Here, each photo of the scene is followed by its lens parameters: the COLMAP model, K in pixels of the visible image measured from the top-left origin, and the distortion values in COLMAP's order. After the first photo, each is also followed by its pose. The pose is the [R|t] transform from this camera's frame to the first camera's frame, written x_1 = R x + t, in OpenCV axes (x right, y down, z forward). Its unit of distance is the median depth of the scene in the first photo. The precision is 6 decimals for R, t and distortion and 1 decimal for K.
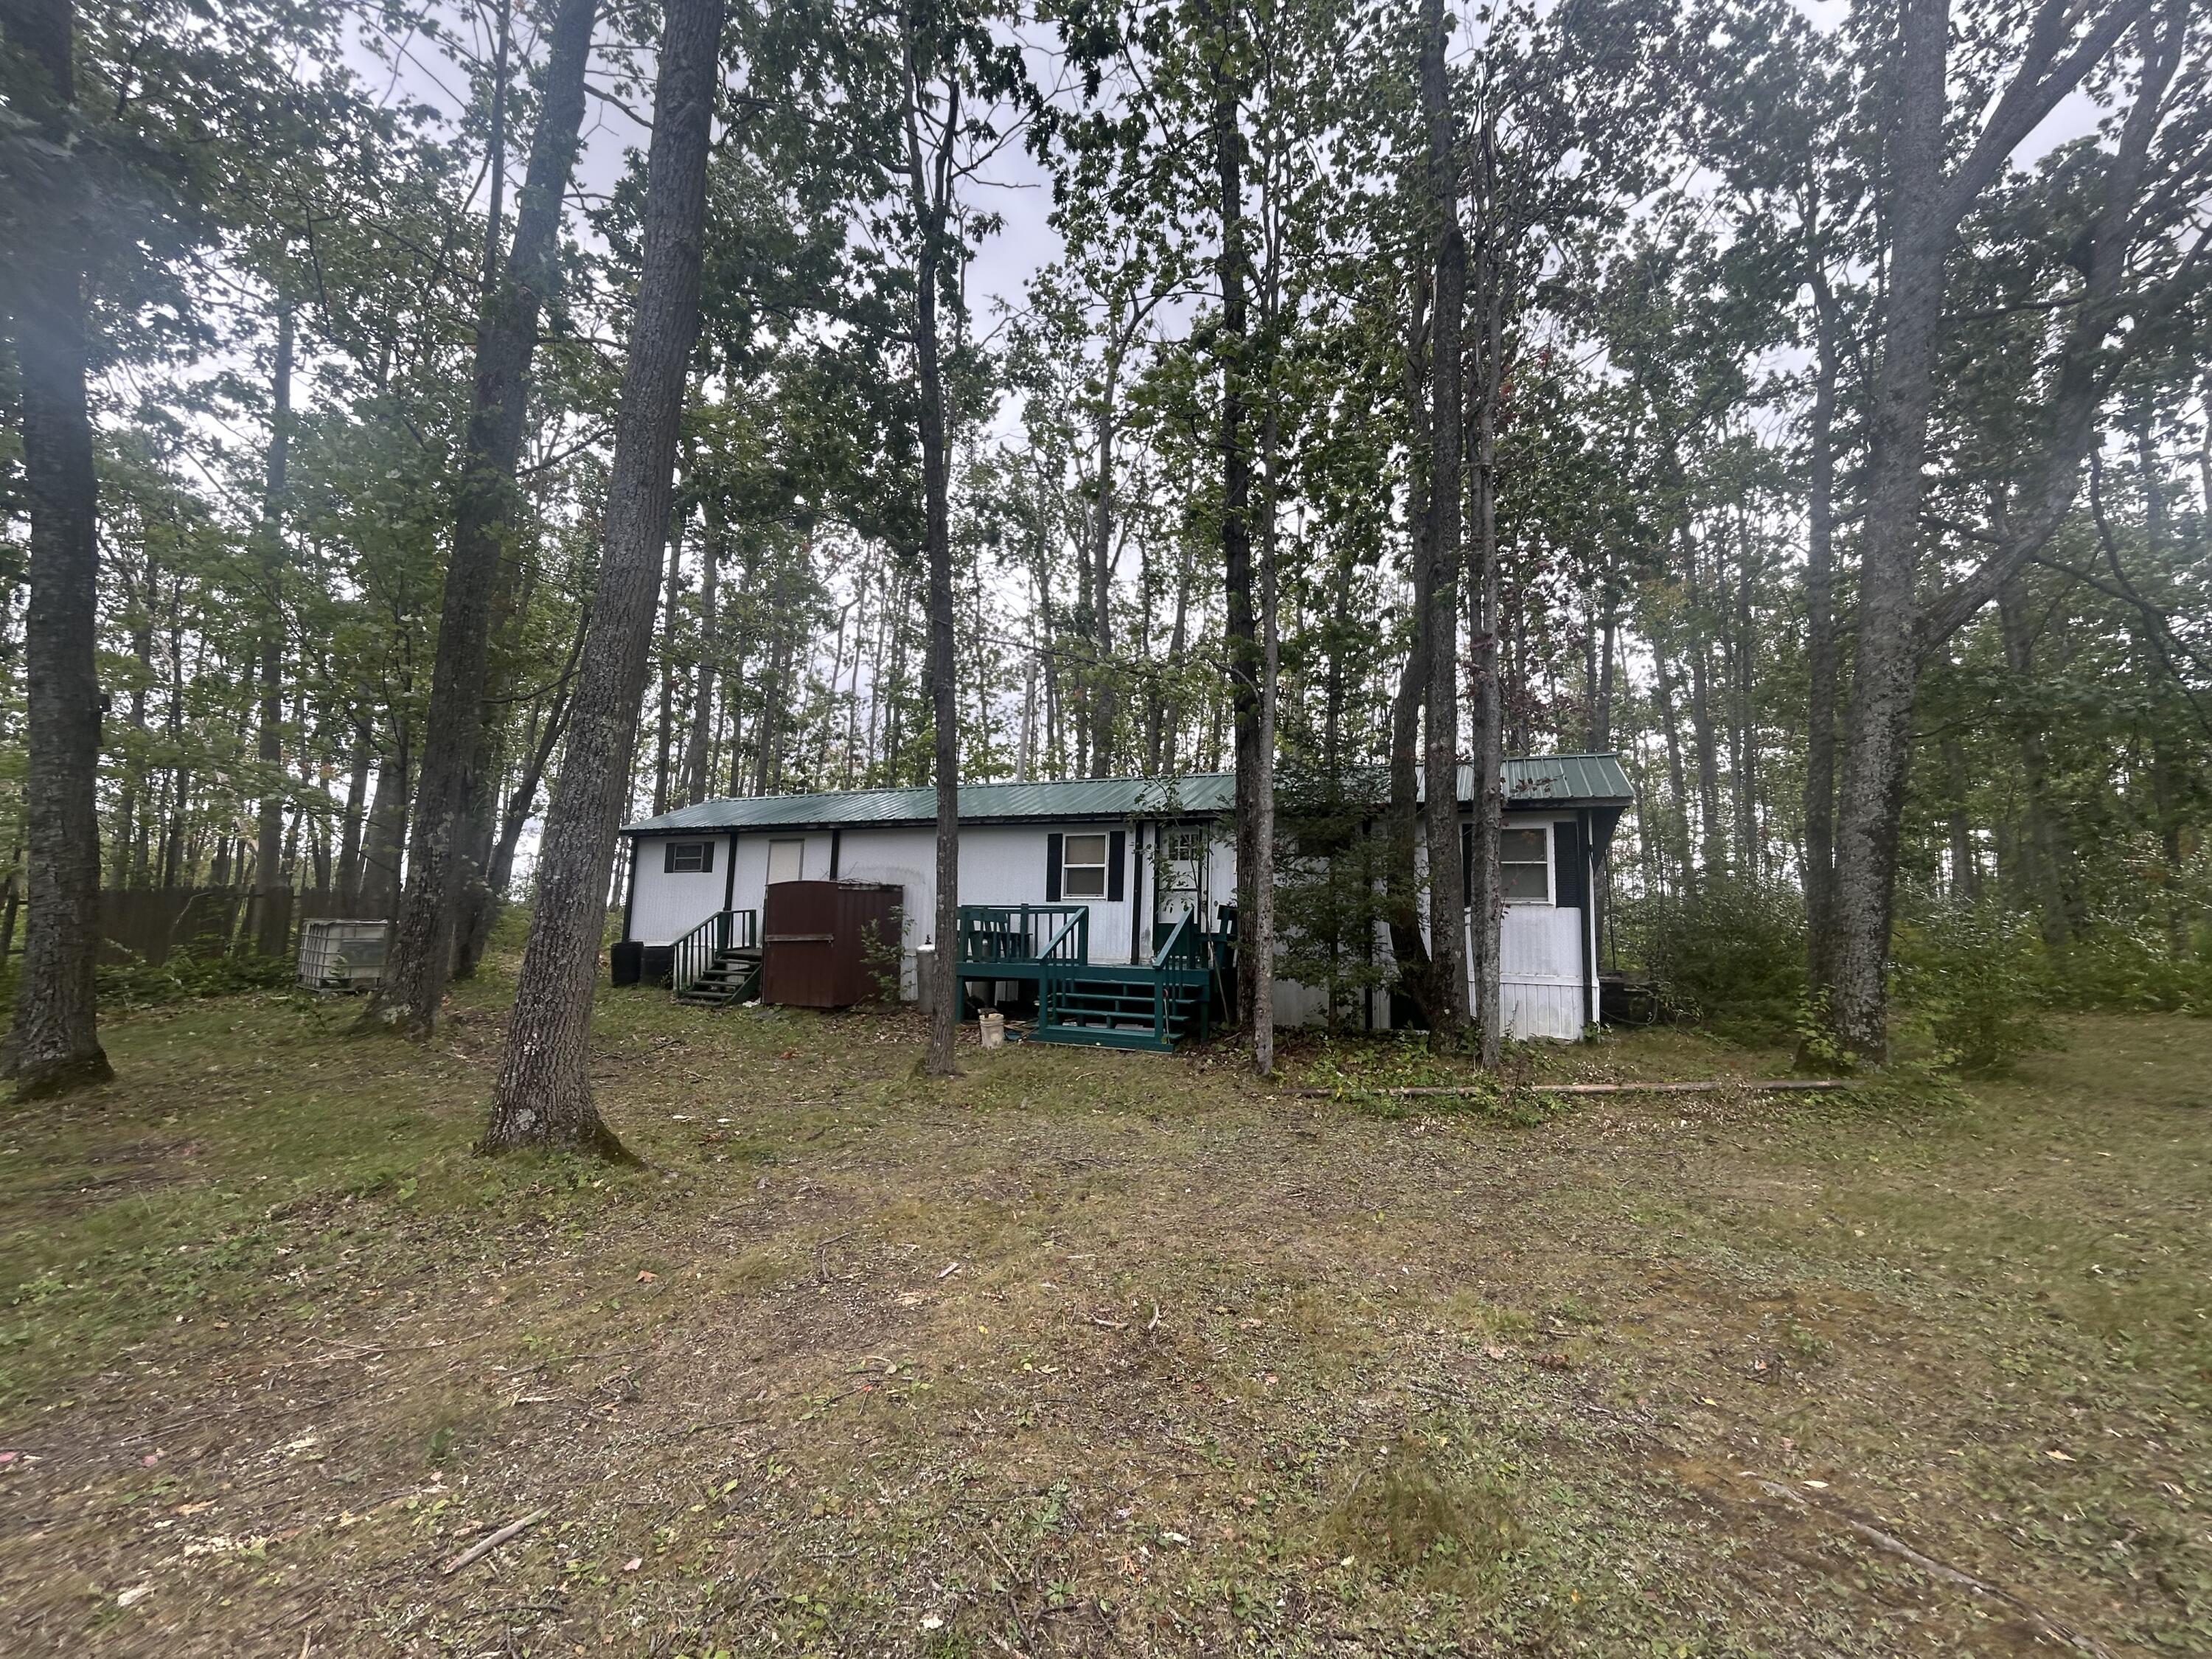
lens RADIAL K [[896.0, 0, 1108.2], [0, 896.0, 832.2], [0, 0, 1]] dist [-0.000189, 0.000027]
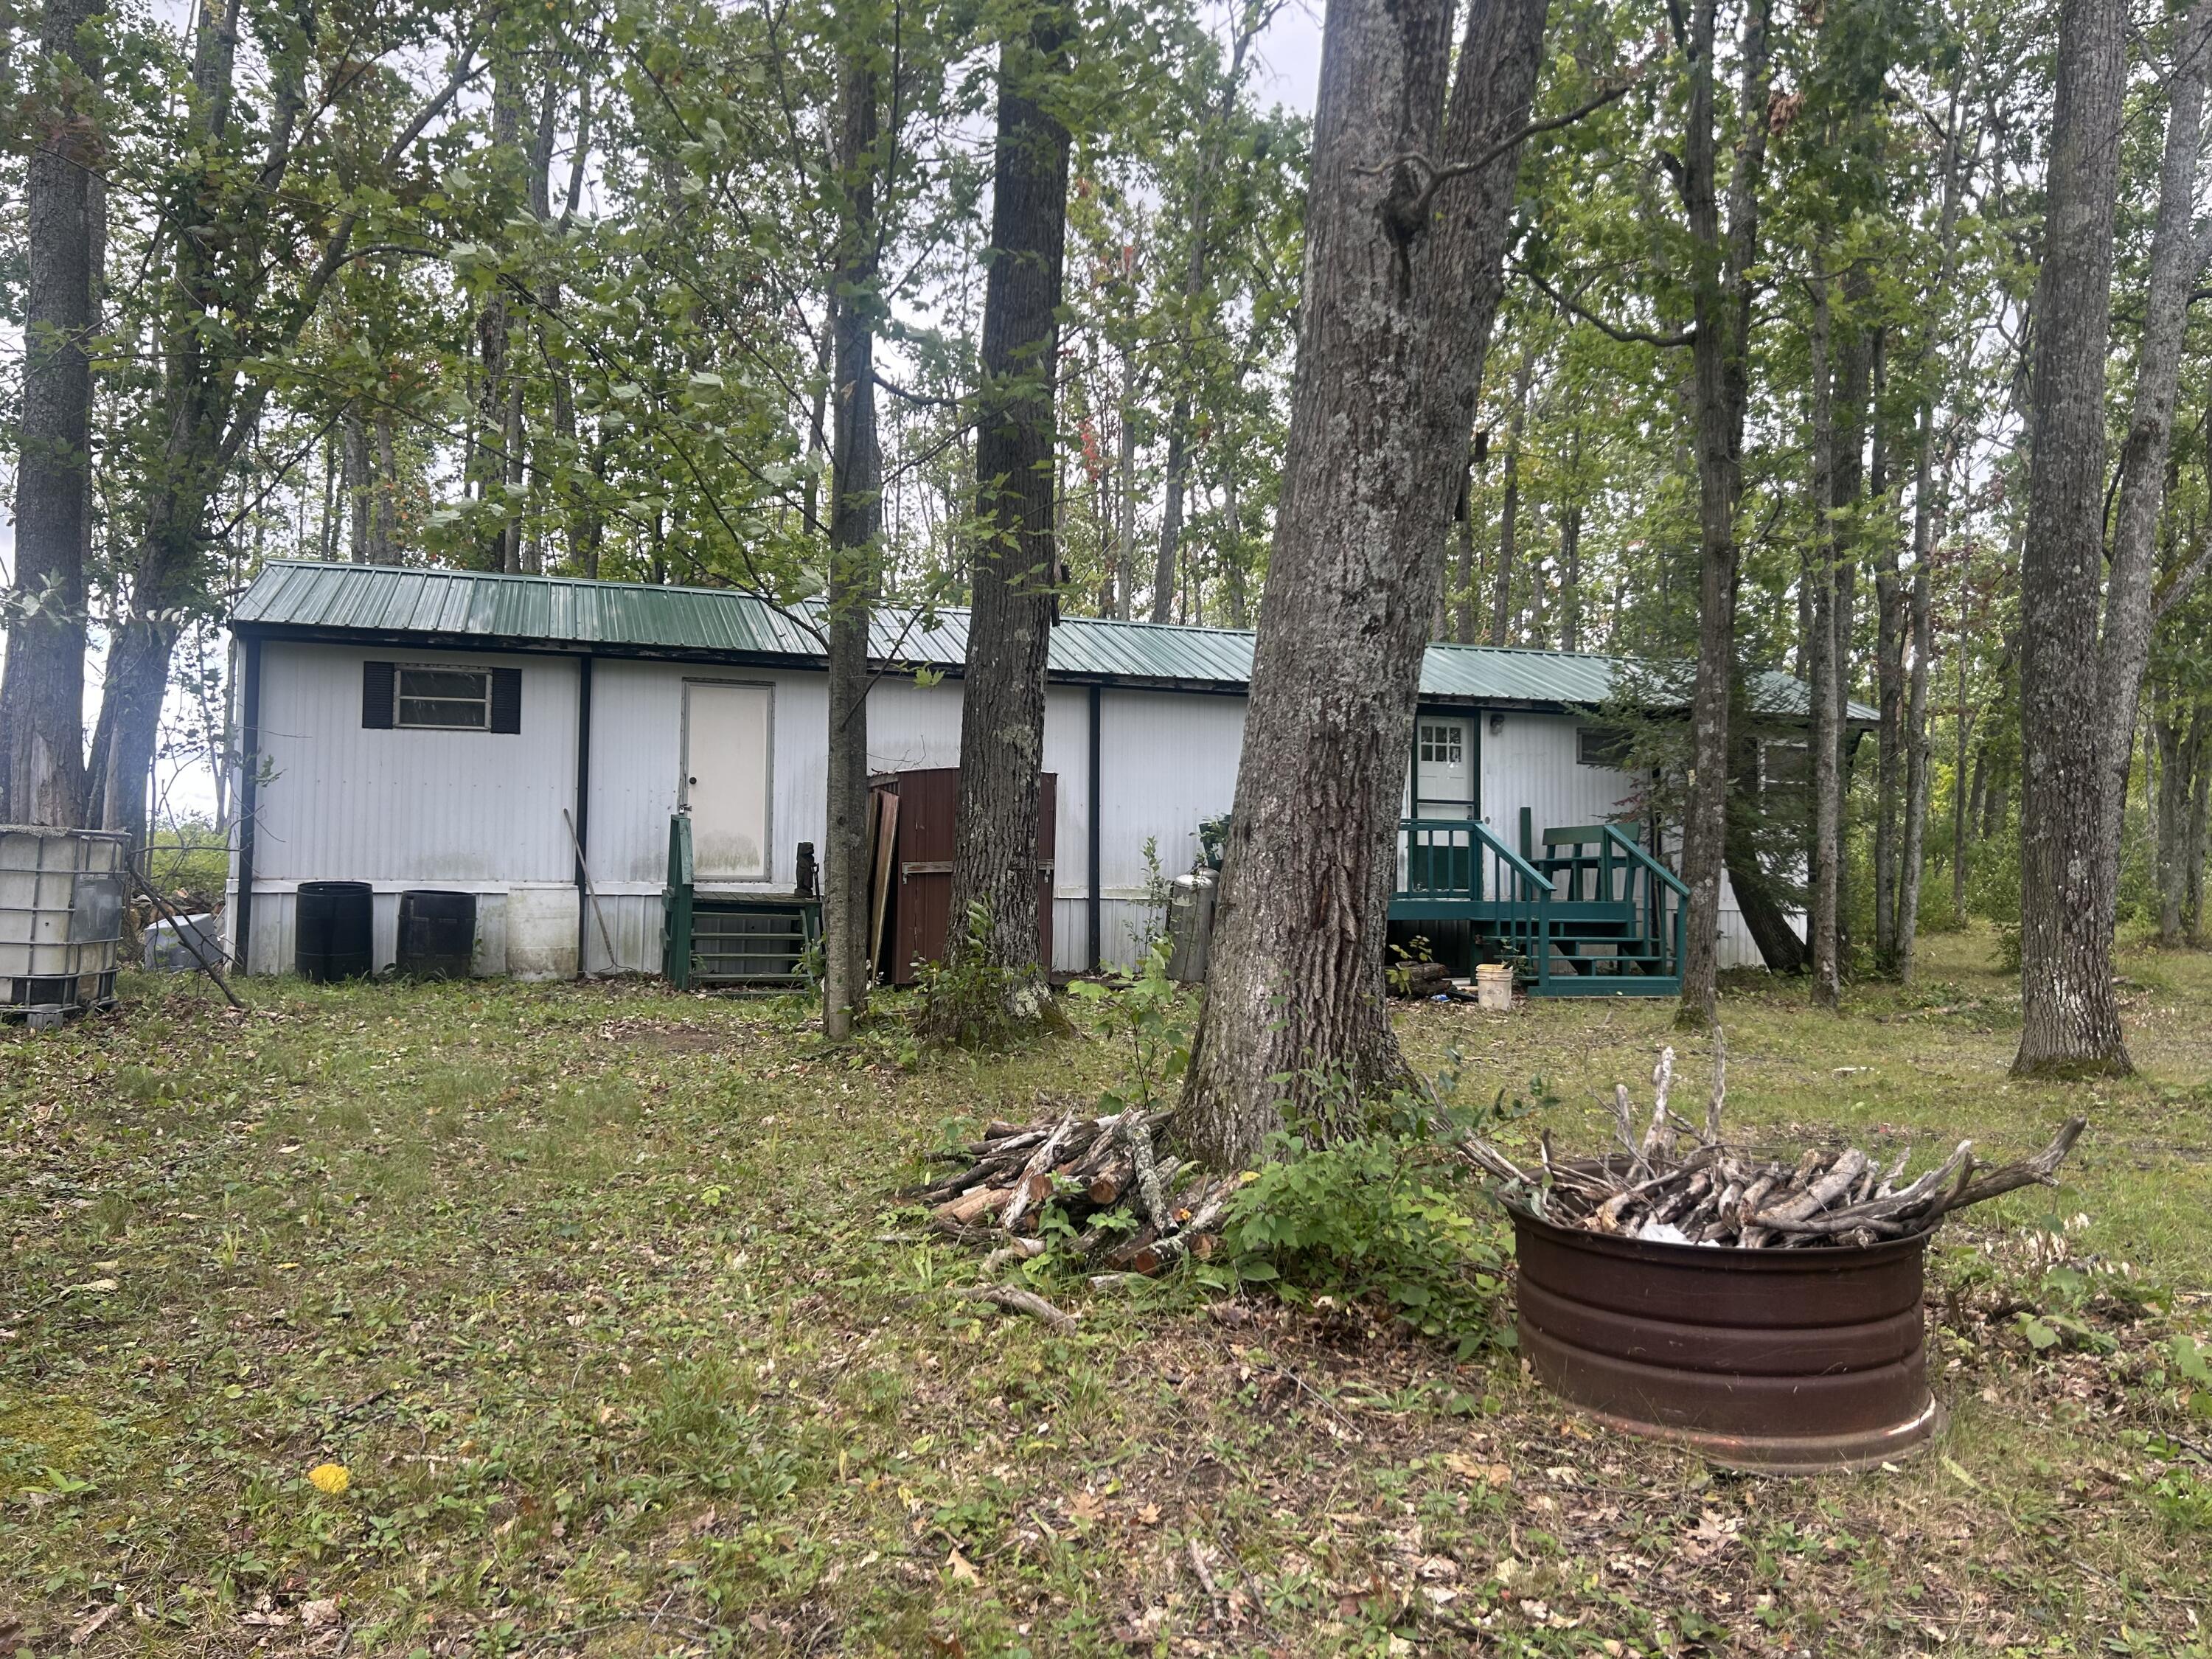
lens RADIAL K [[1650.8, 0, 1106.0], [0, 1650.8, 829.5], [0, 0, 1]] dist [0.055780, -0.055102]
pose [[0.700427, 0.027007, 0.713213, -0.841621], [-0.058109, 0.998124, 0.019272, 0.059803], [-0.711354, -0.054943, 0.700683, 0.193215]]
